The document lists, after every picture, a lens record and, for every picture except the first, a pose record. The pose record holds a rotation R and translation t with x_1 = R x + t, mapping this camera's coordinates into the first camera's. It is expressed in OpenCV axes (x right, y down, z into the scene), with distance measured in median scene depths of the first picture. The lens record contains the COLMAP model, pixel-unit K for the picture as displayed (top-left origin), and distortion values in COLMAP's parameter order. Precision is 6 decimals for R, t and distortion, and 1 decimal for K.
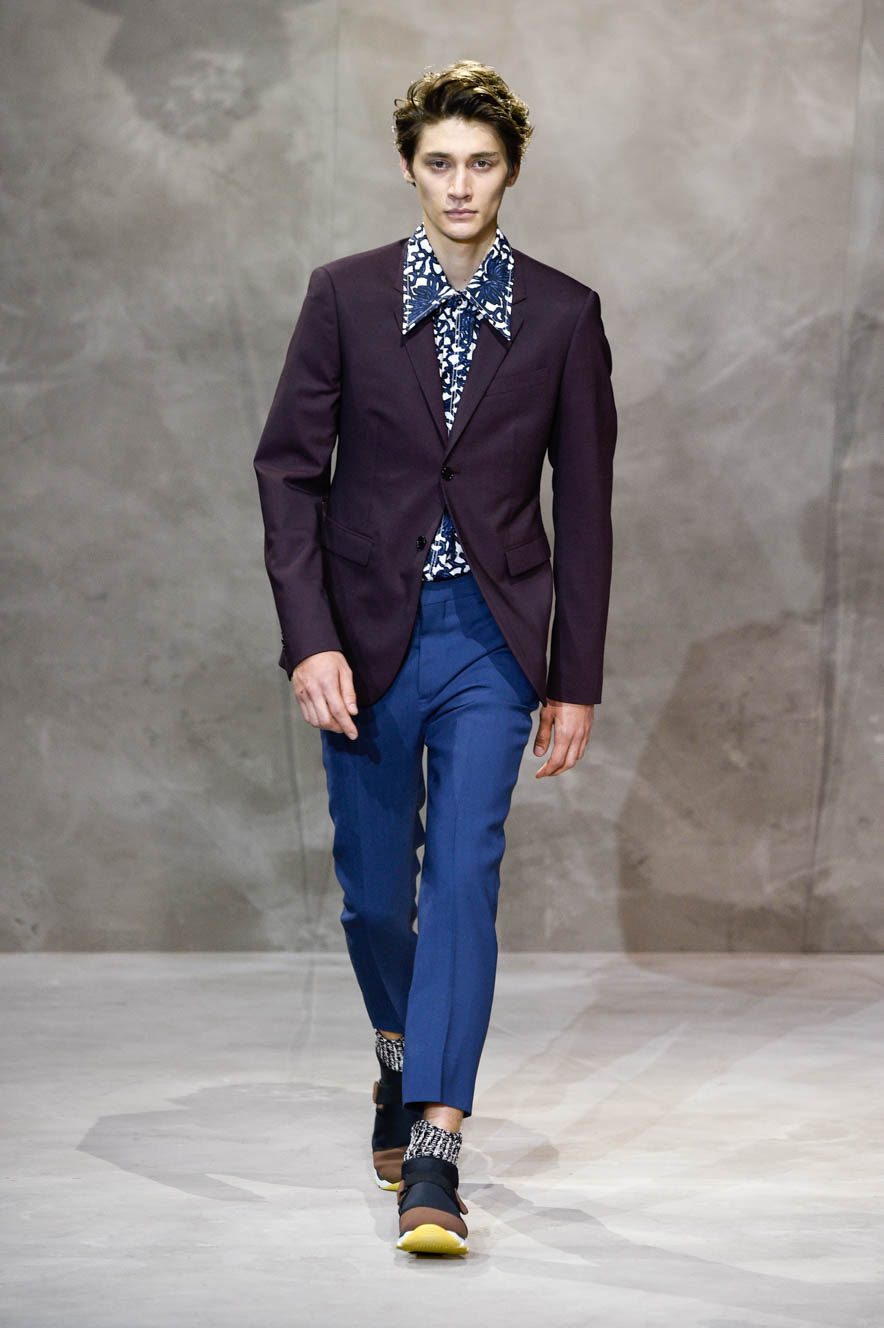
lens RADIAL K [[8199.4, 0, 439.9], [0, 8199.4, 699.3], [0, 0, 1]] dist [1.233444, 31.133549]
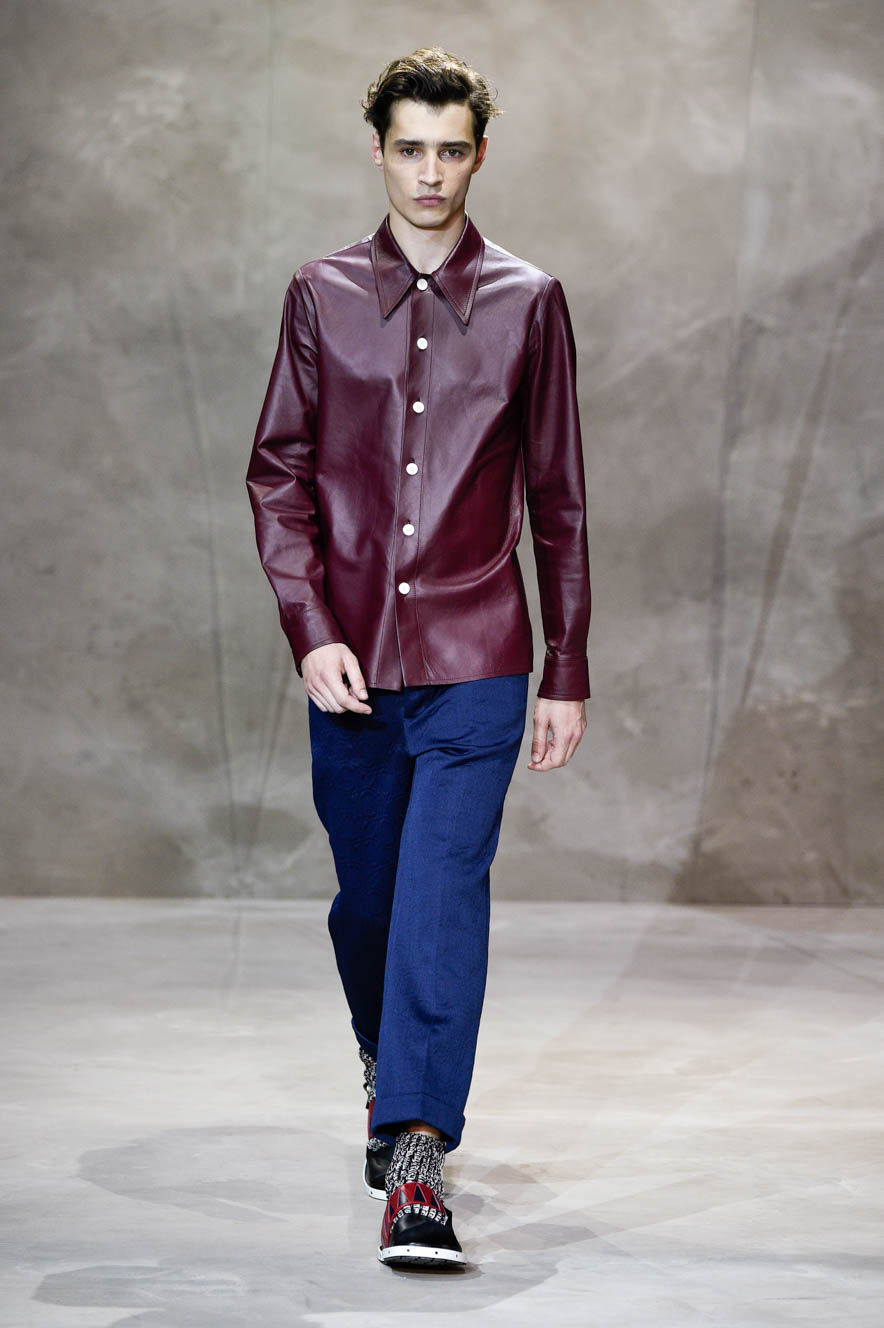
lens RADIAL K [[9259.2, 0, 448.0], [0, 9259.2, 666.2], [0, 0, 1]] dist [1.889112, 41.472783]
pose [[0.999837, 0.010638, 0.014597, -0.006221], [-0.010745, 0.999916, 0.007258, -0.009268], [-0.014518, -0.007414, 0.999867, -0.229496]]
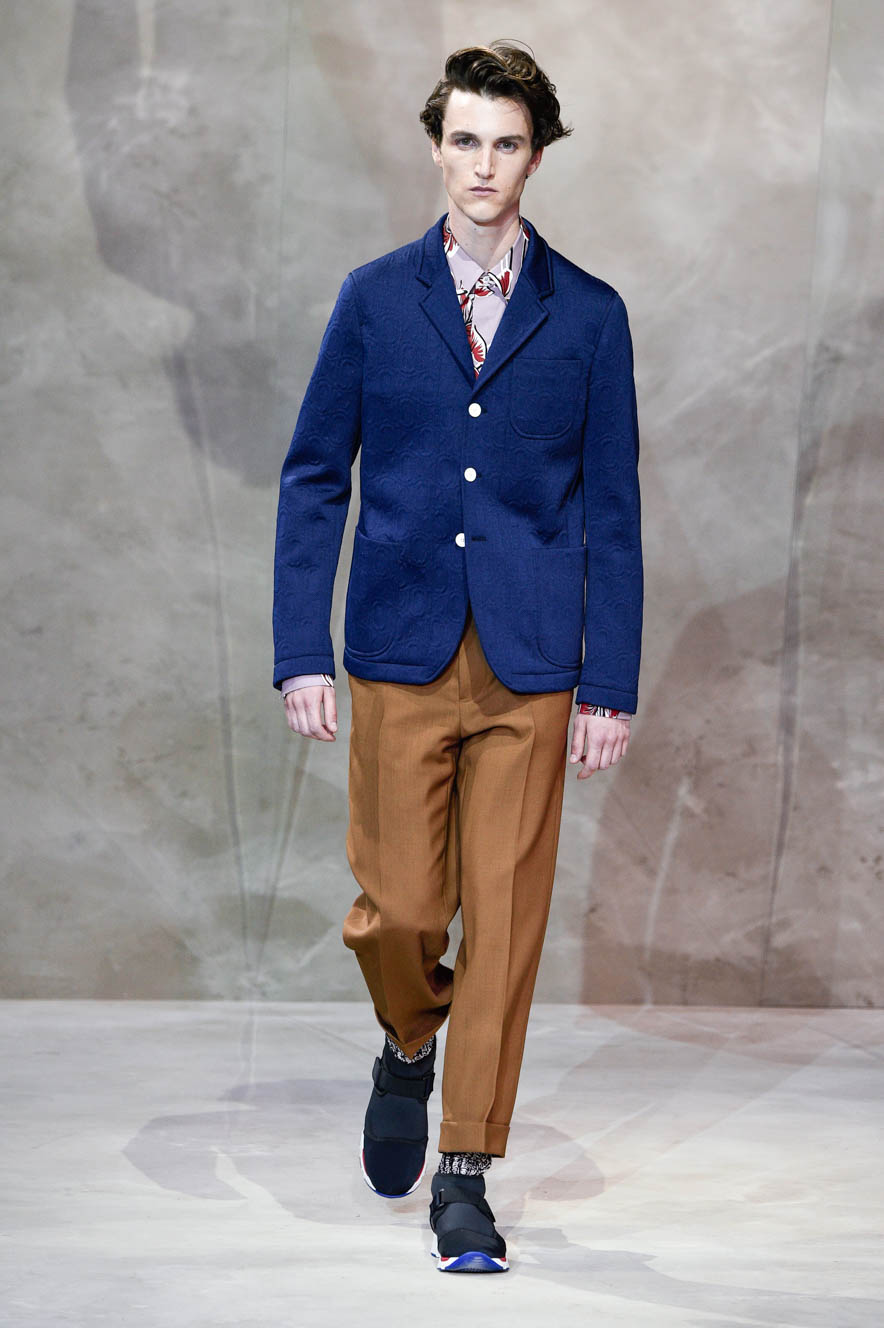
lens RADIAL K [[9092.0, 0, 413.4], [0, 9092.0, 657.9], [0, 0, 1]] dist [1.749804, 5.263824]
pose [[0.999926, 0.009397, 0.007757, -0.005193], [-0.009352, 0.999939, -0.005814, -0.003436], [-0.007811, 0.005741, 0.999953, -0.071520]]
